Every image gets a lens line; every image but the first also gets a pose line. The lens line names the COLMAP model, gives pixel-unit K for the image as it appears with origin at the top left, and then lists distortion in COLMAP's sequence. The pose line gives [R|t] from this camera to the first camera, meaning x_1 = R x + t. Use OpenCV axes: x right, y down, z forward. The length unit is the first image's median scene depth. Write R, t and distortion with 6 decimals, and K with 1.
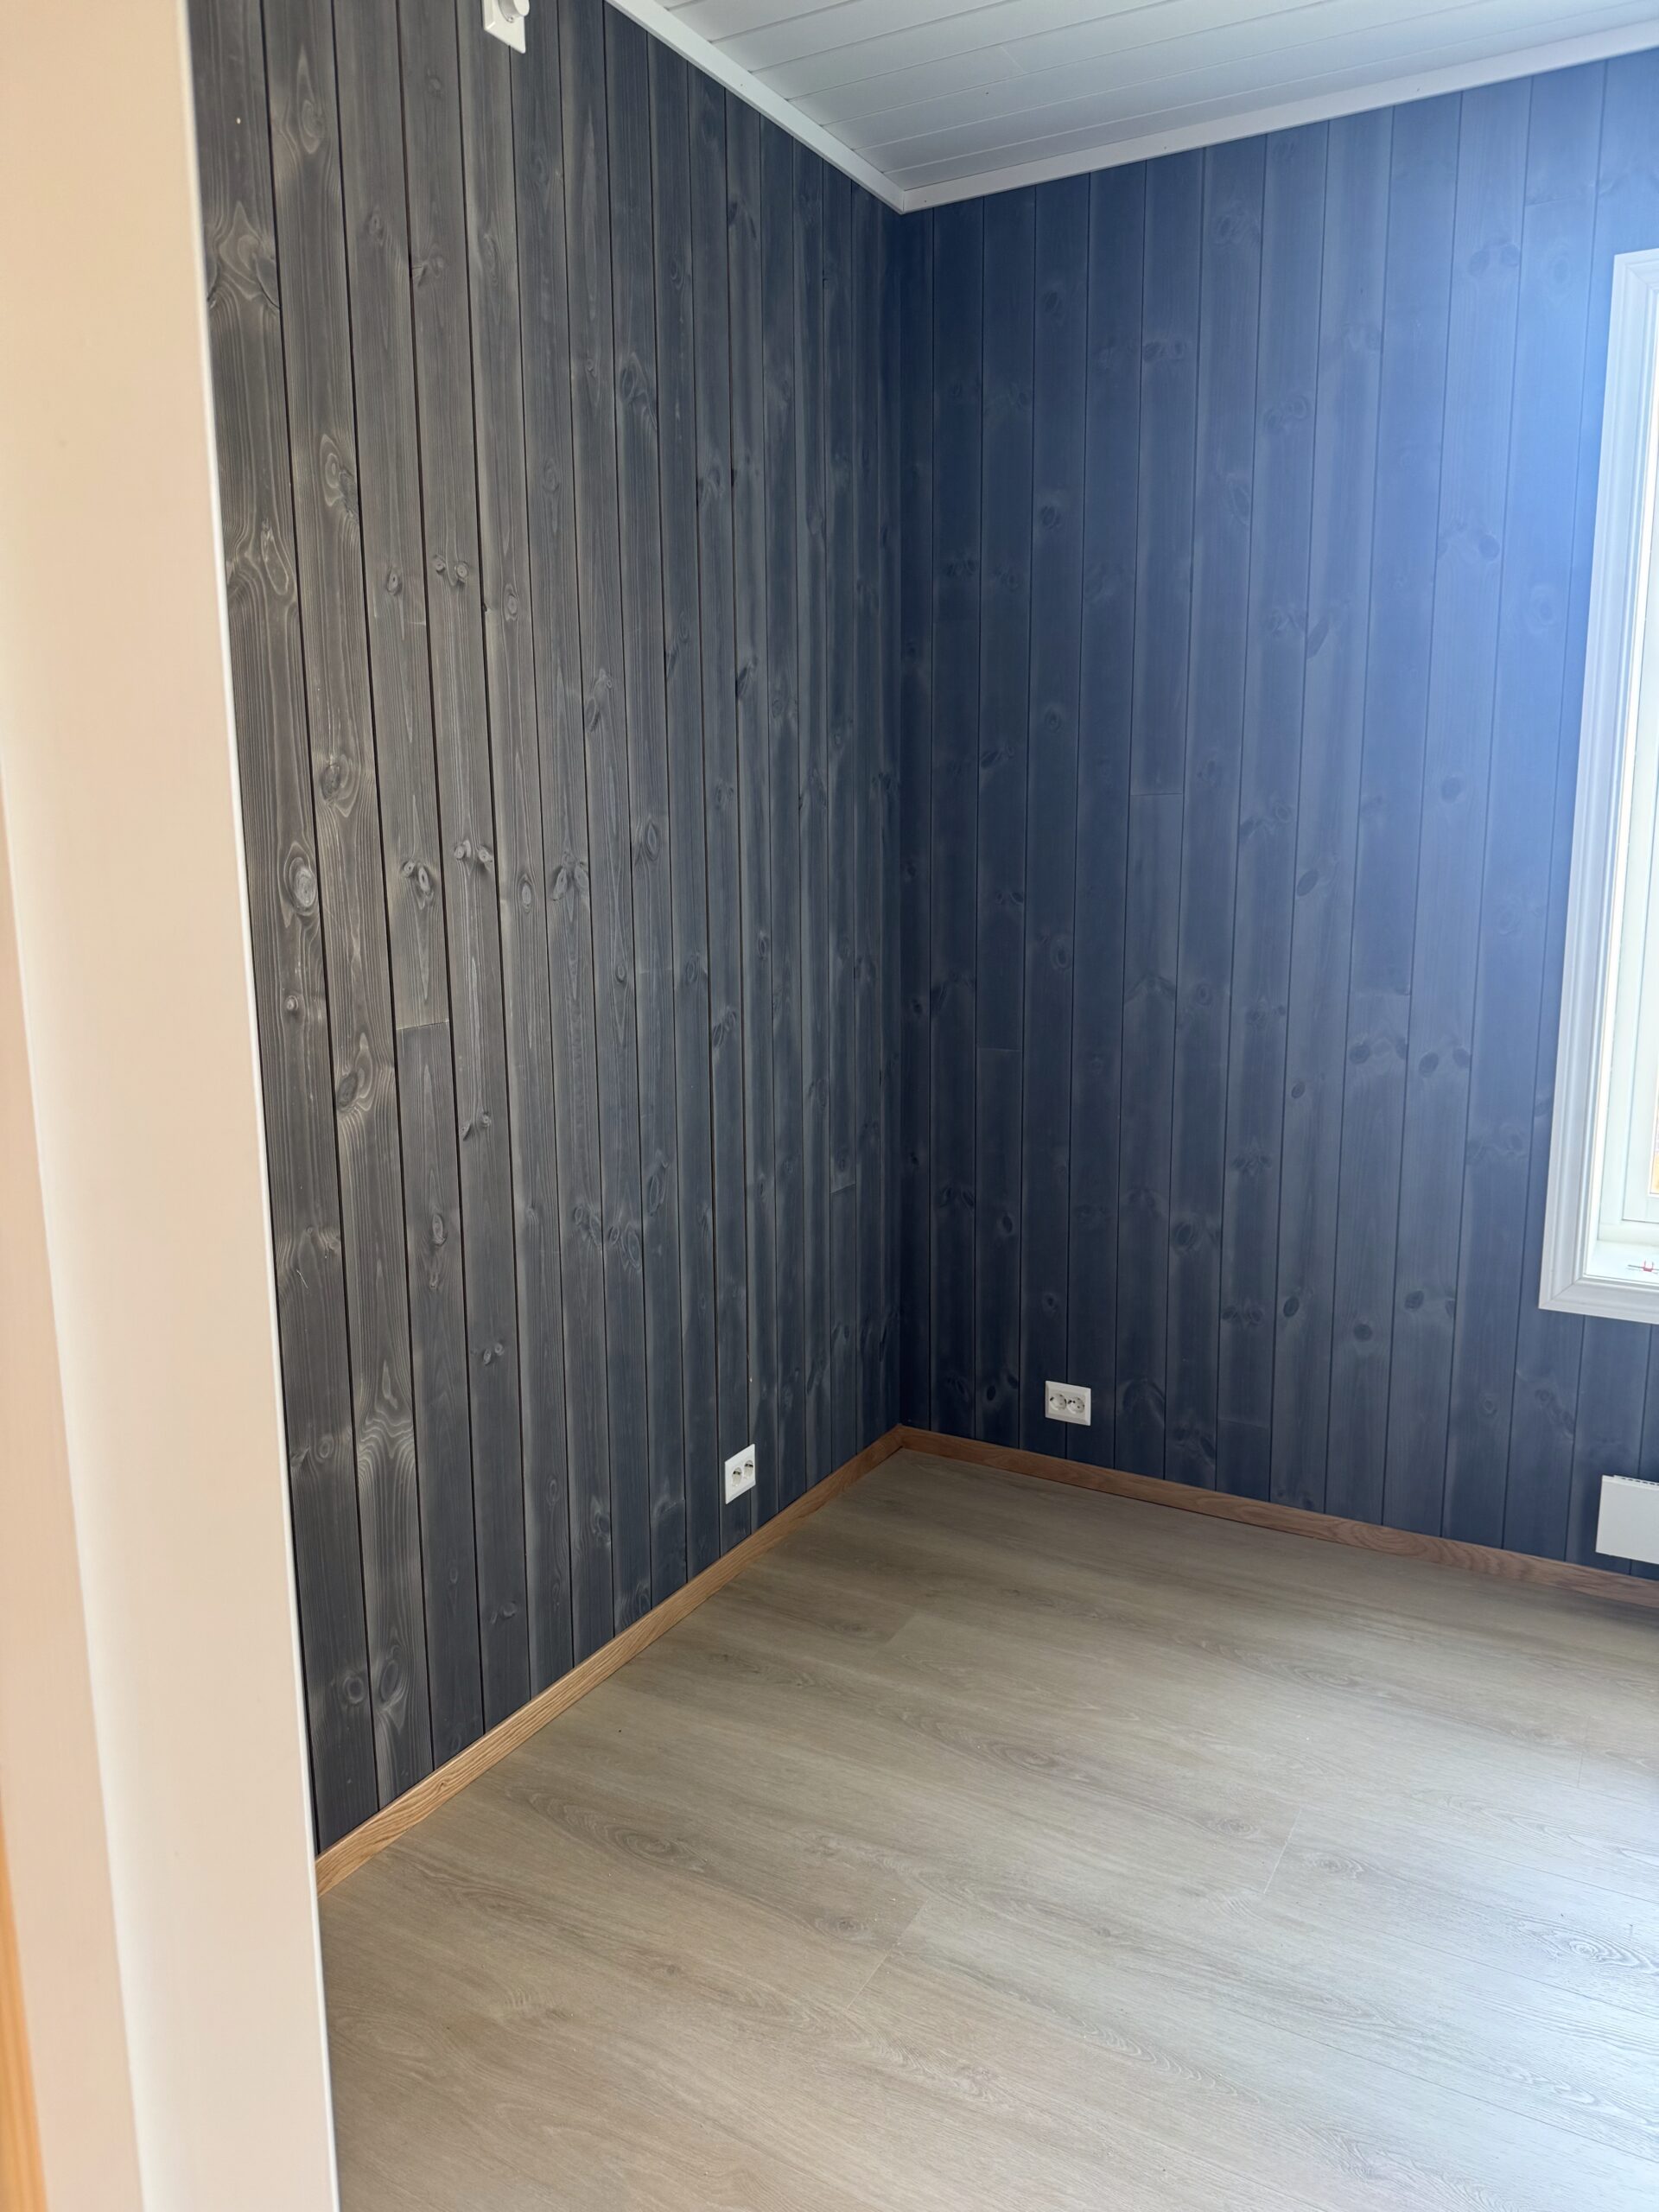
lens RADIAL K [[1545.7, 0, 841.8], [0, 1545.7, 1096.2], [0, 0, 1]] dist [0.038083, -0.077304]
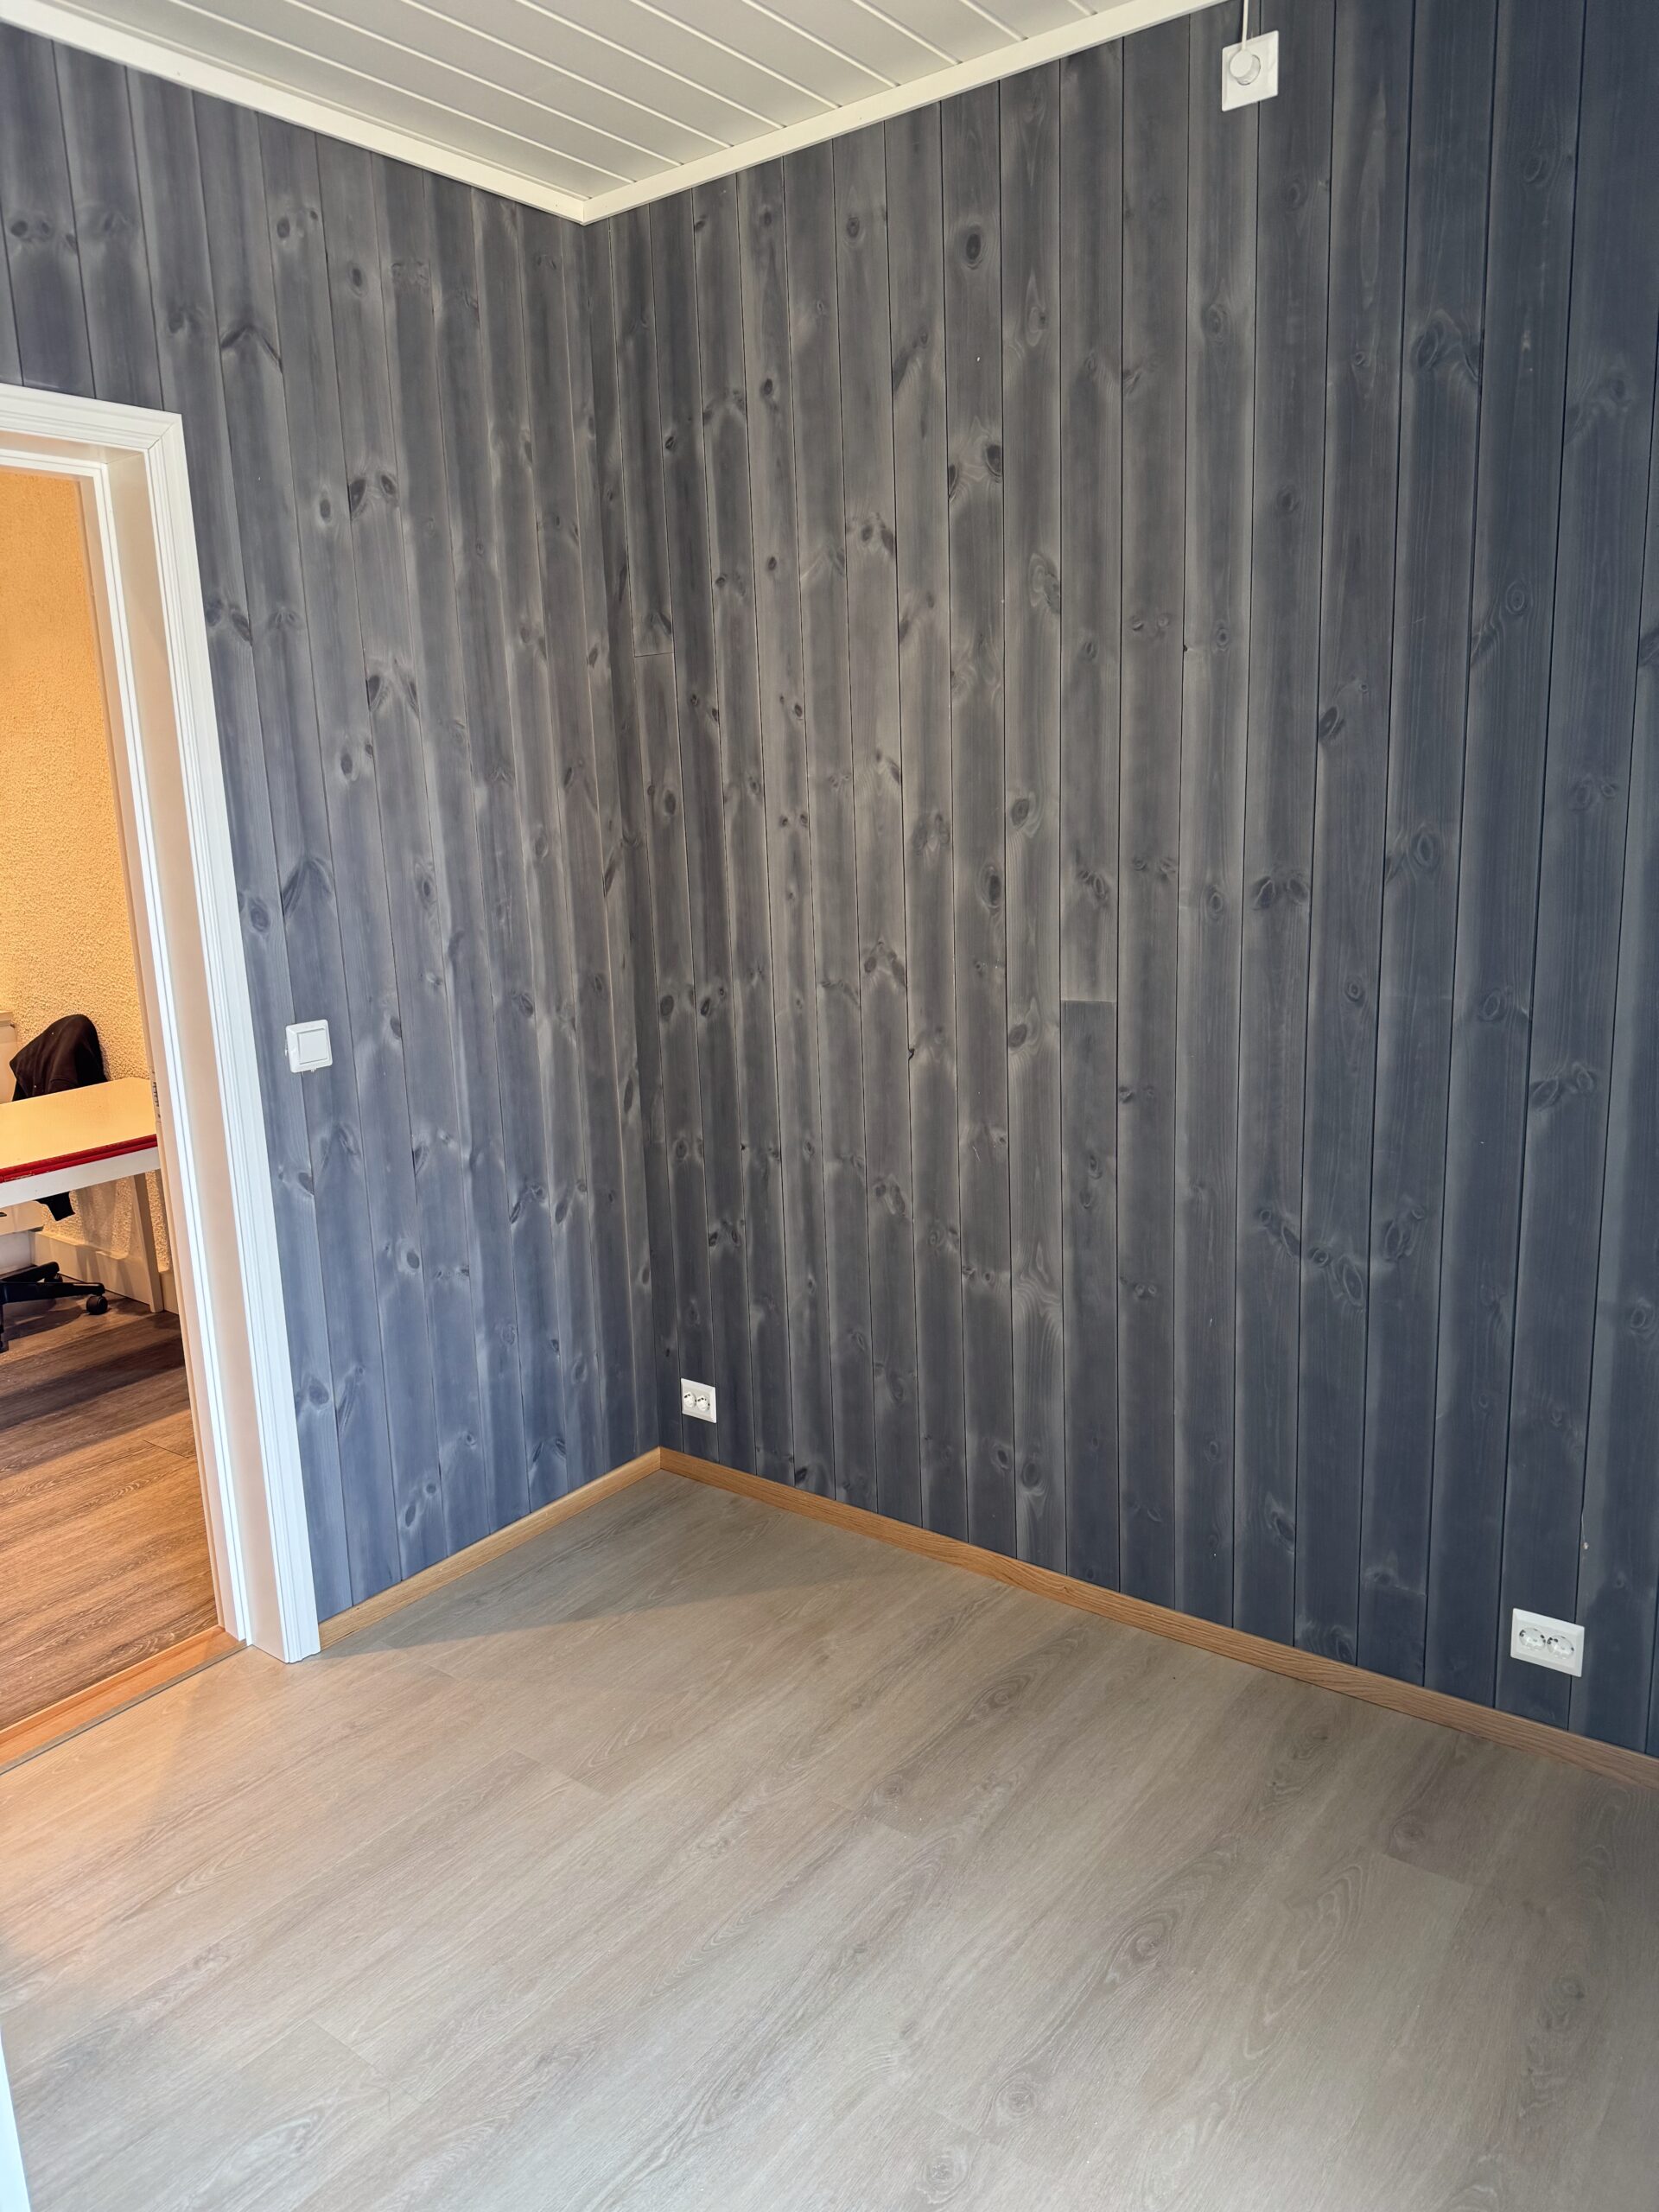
lens RADIAL K [[1545.7, 0, 786.6], [0, 1545.7, 1085.5], [0, 0, 1]] dist [0.038083, -0.077304]
pose [[-0.154483, 0.201367, -0.967257, 0.921310], [-0.127190, 0.966810, 0.221587, -0.209031], [0.979774, 0.157257, -0.123744, 0.858957]]
